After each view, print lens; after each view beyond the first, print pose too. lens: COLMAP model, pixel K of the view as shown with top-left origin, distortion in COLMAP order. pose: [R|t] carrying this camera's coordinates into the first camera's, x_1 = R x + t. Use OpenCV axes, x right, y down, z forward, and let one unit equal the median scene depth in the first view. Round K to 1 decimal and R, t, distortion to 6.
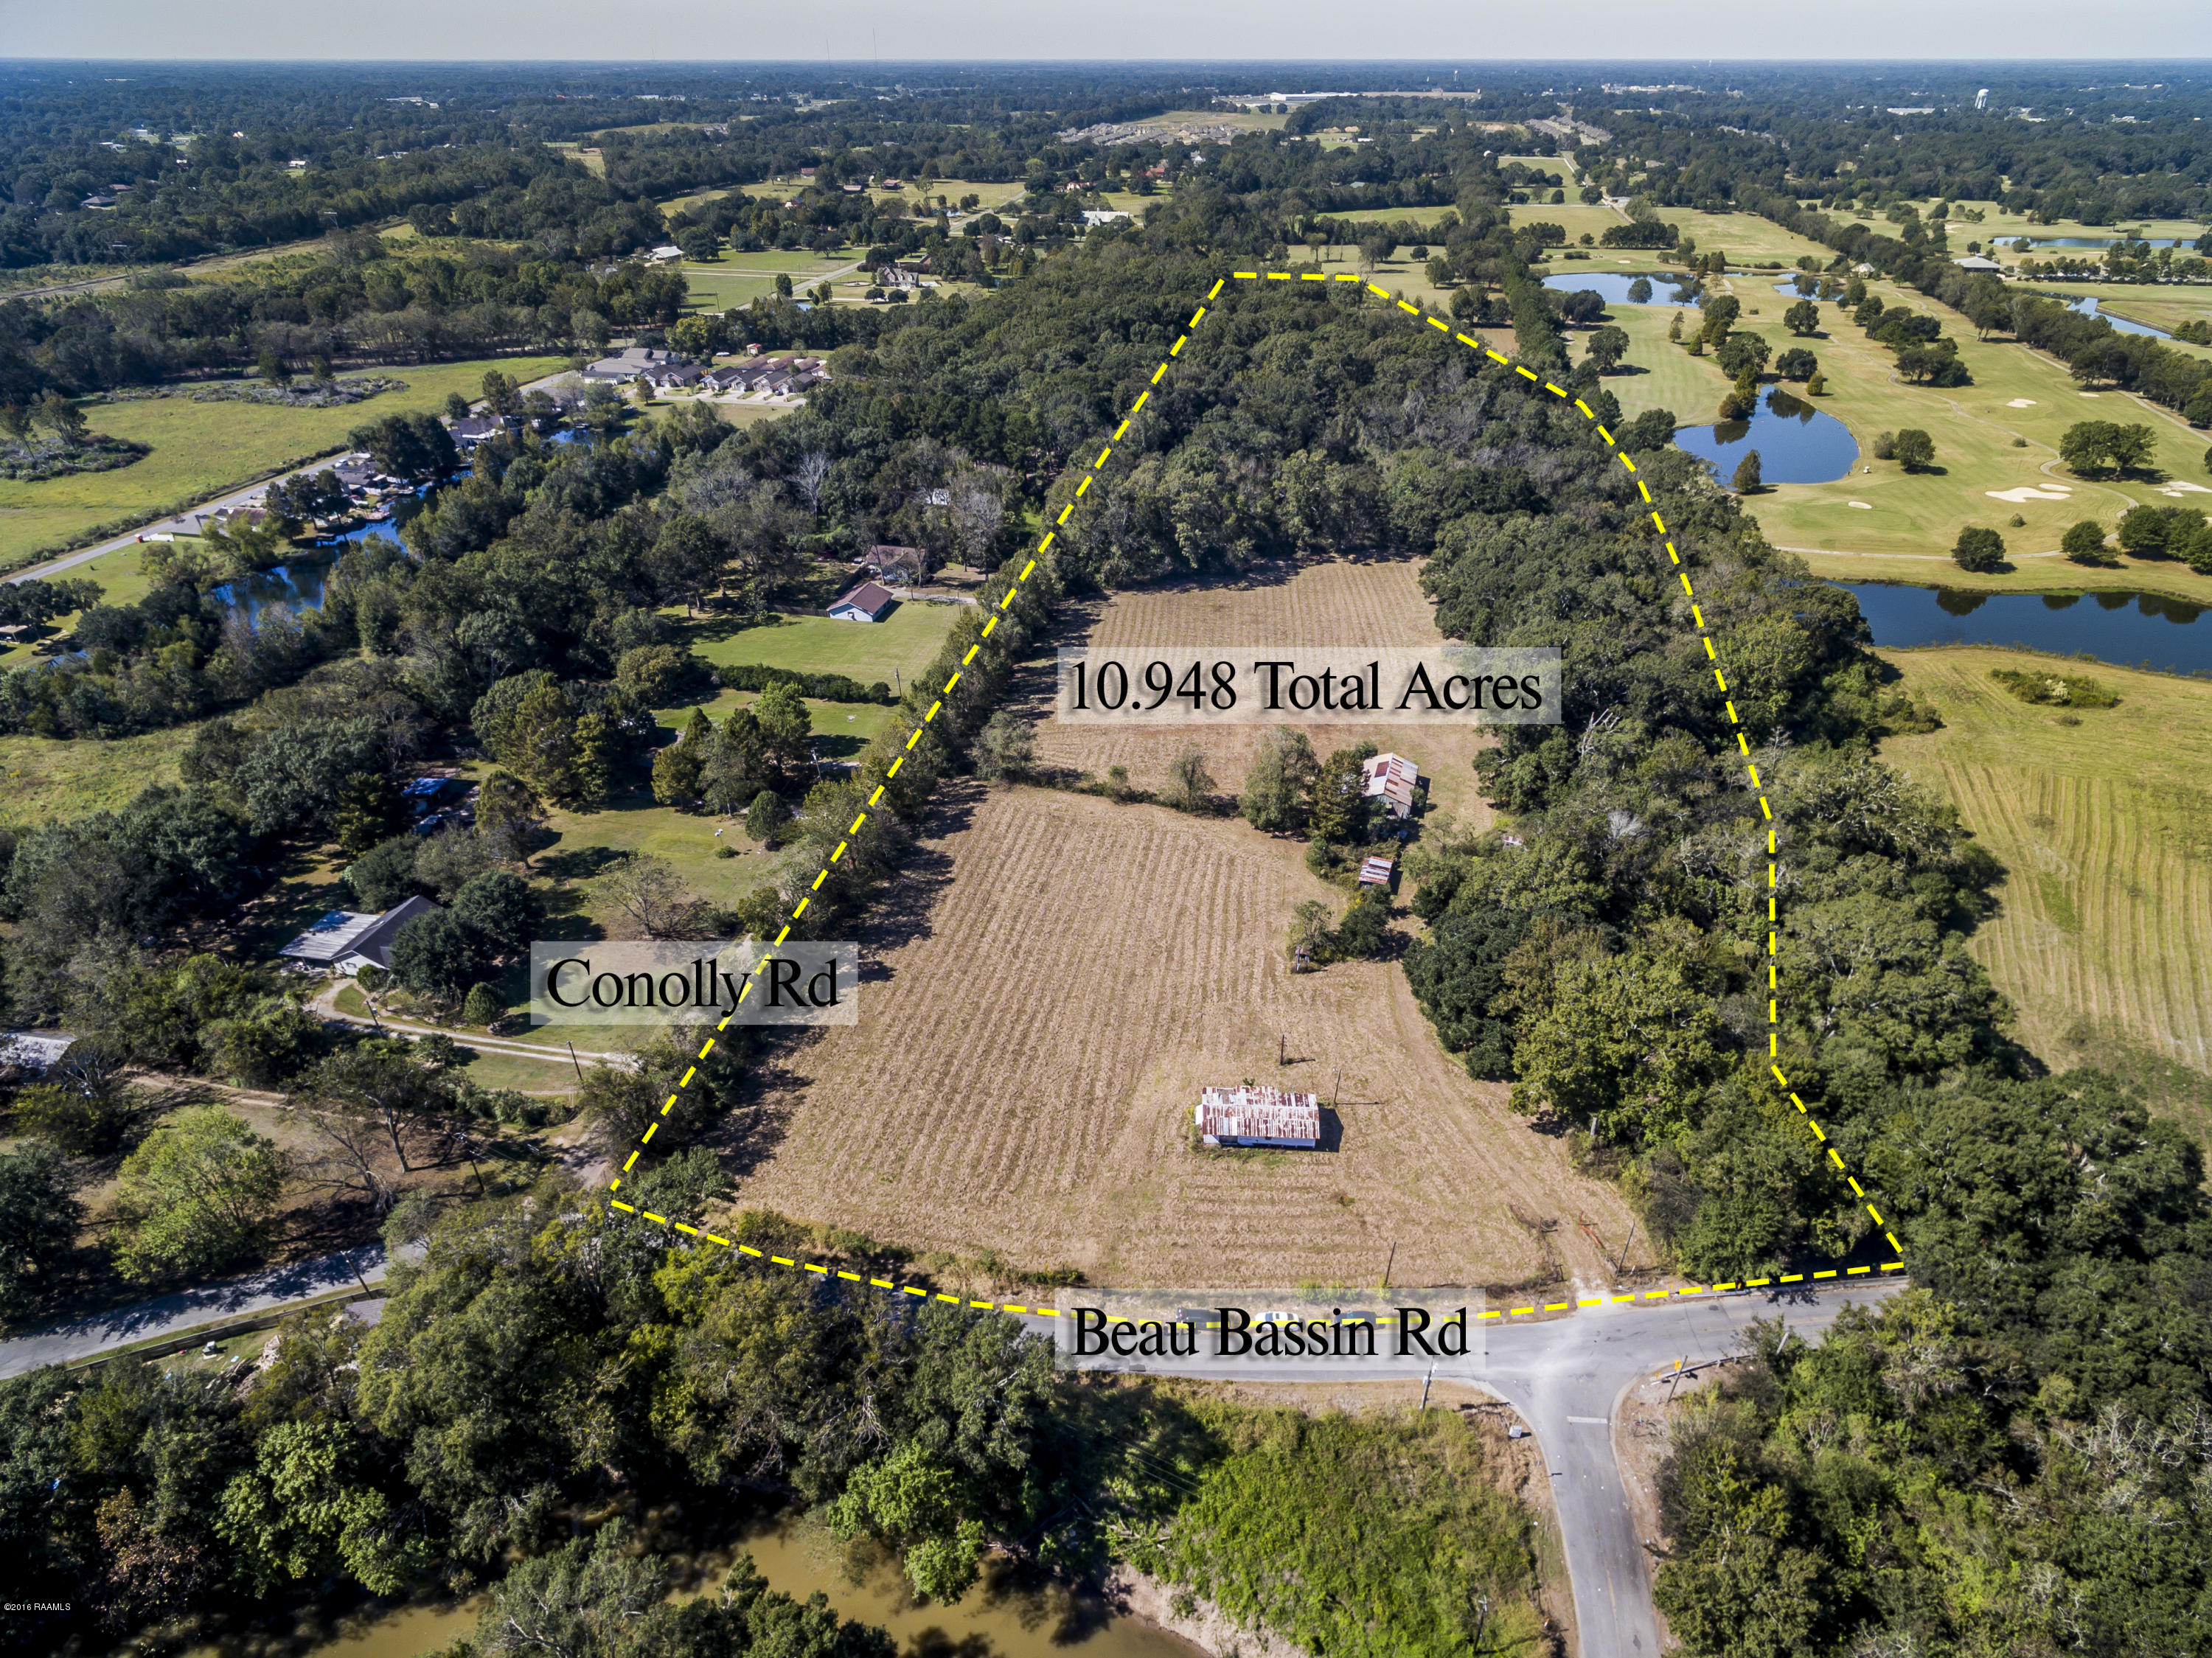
lens RADIAL K [[1297.5, 0, 1114.1], [0, 1297.5, 750.5], [0, 0, 1]] dist [0.010365, -0.002037]
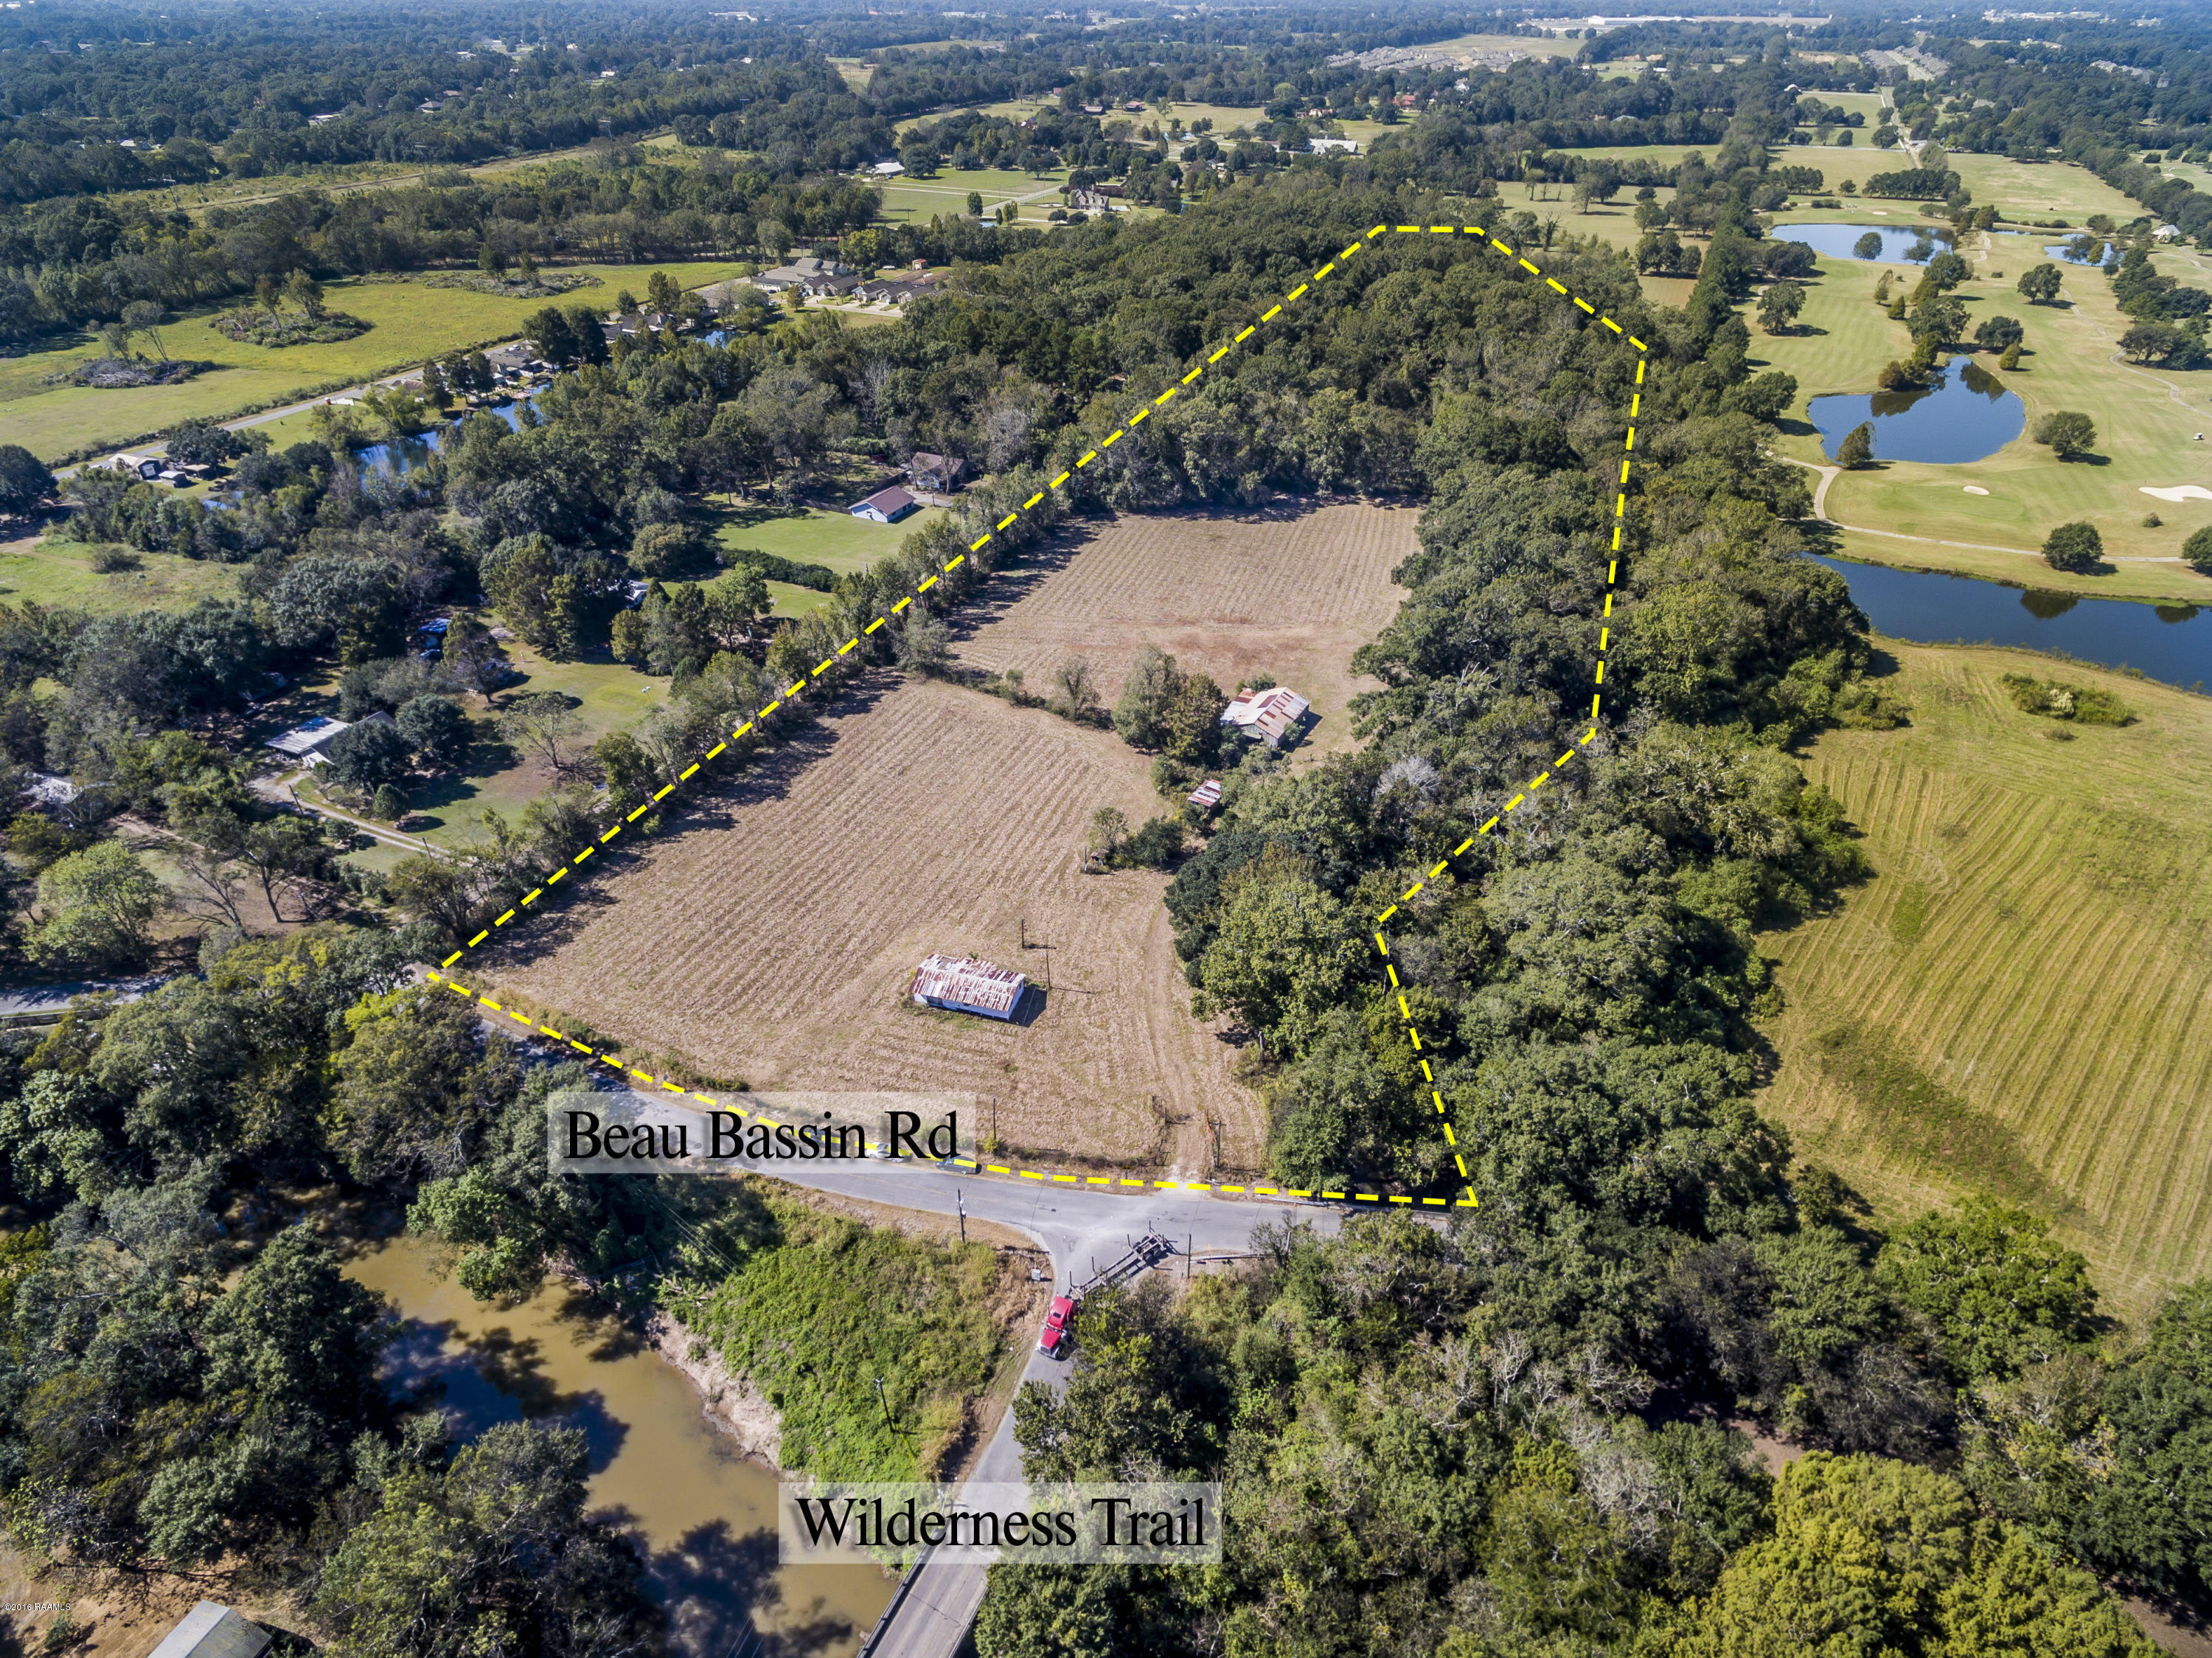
lens RADIAL K [[1289.6, 0, 1113.7], [0, 1289.6, 771.8], [0, 0, 1]] dist [0.003701, 0.002407]
pose [[0.976050, 0.118737, -0.182286, 0.203964], [-0.107113, 0.991609, 0.072372, 0.006714], [0.189349, -0.051113, 0.980579, -0.013021]]
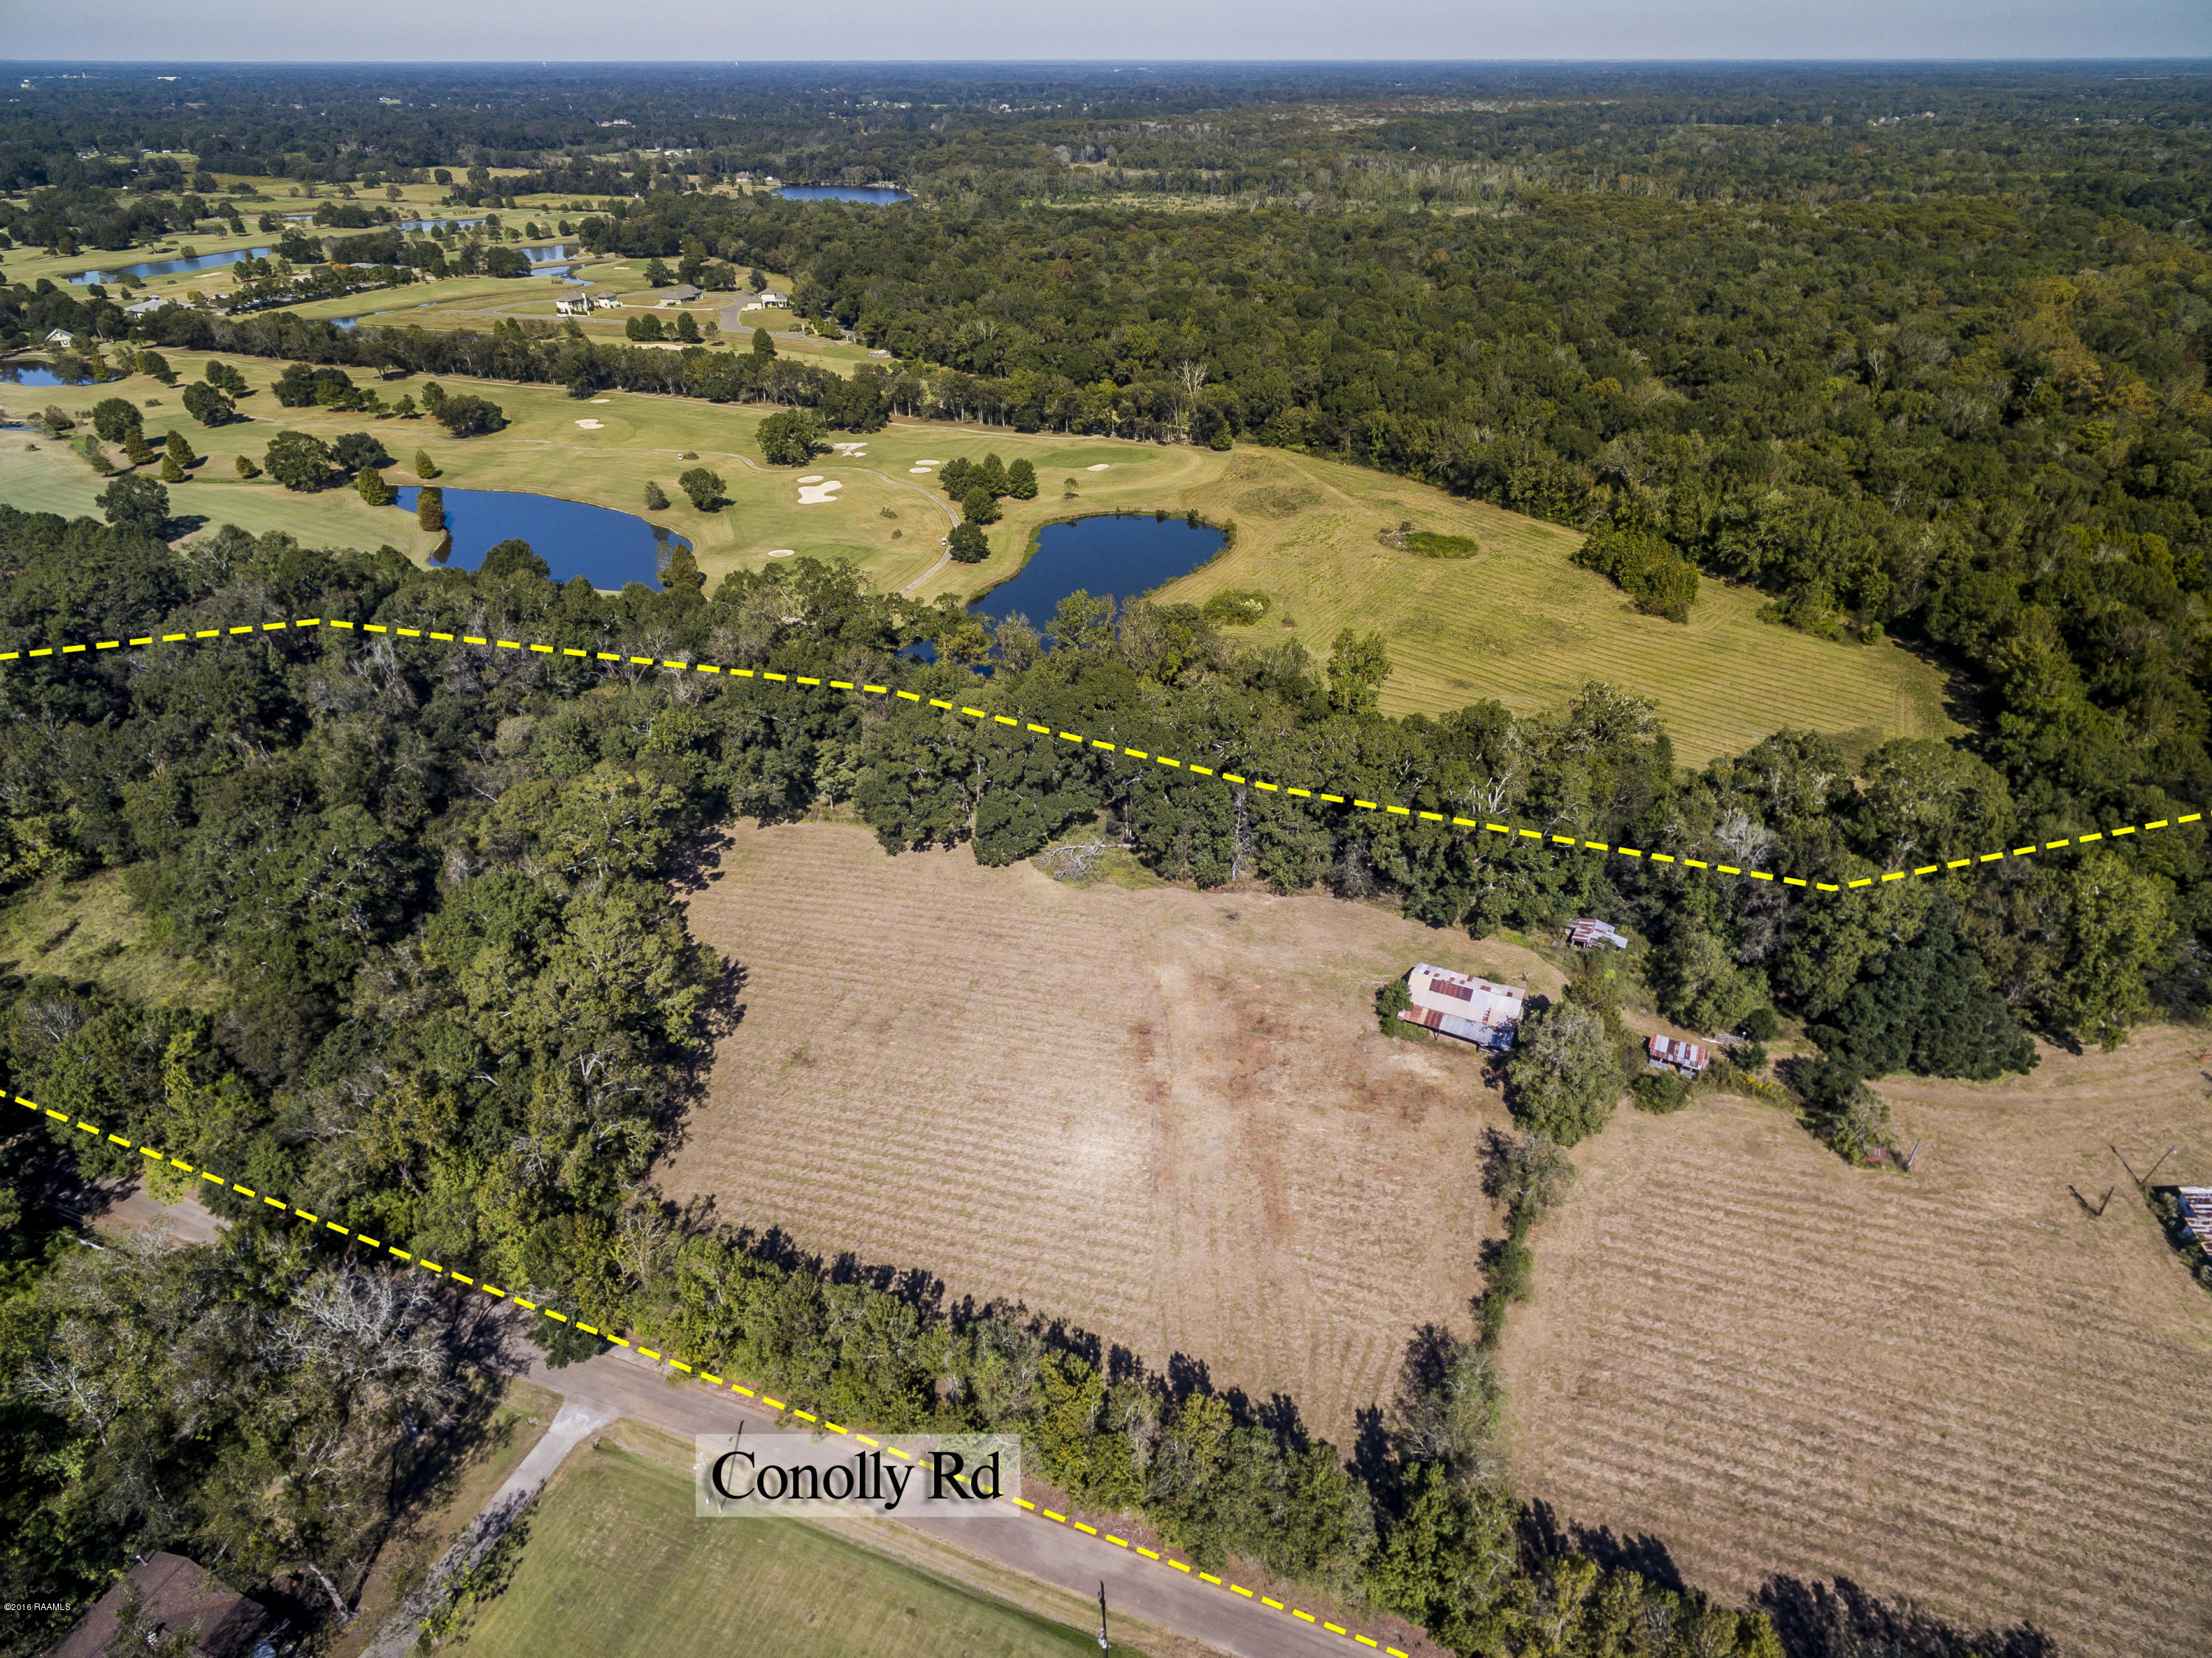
lens RADIAL K [[1259.6, 0, 1103.7], [0, 1259.6, 820.5], [0, 0, 1]] dist [0.003702, 0.000701]
pose [[0.149195, -0.514216, 0.844585, -0.304195], [0.468889, 0.788796, 0.397421, -0.342302], [-0.870565, 0.336723, 0.358795, 0.639318]]
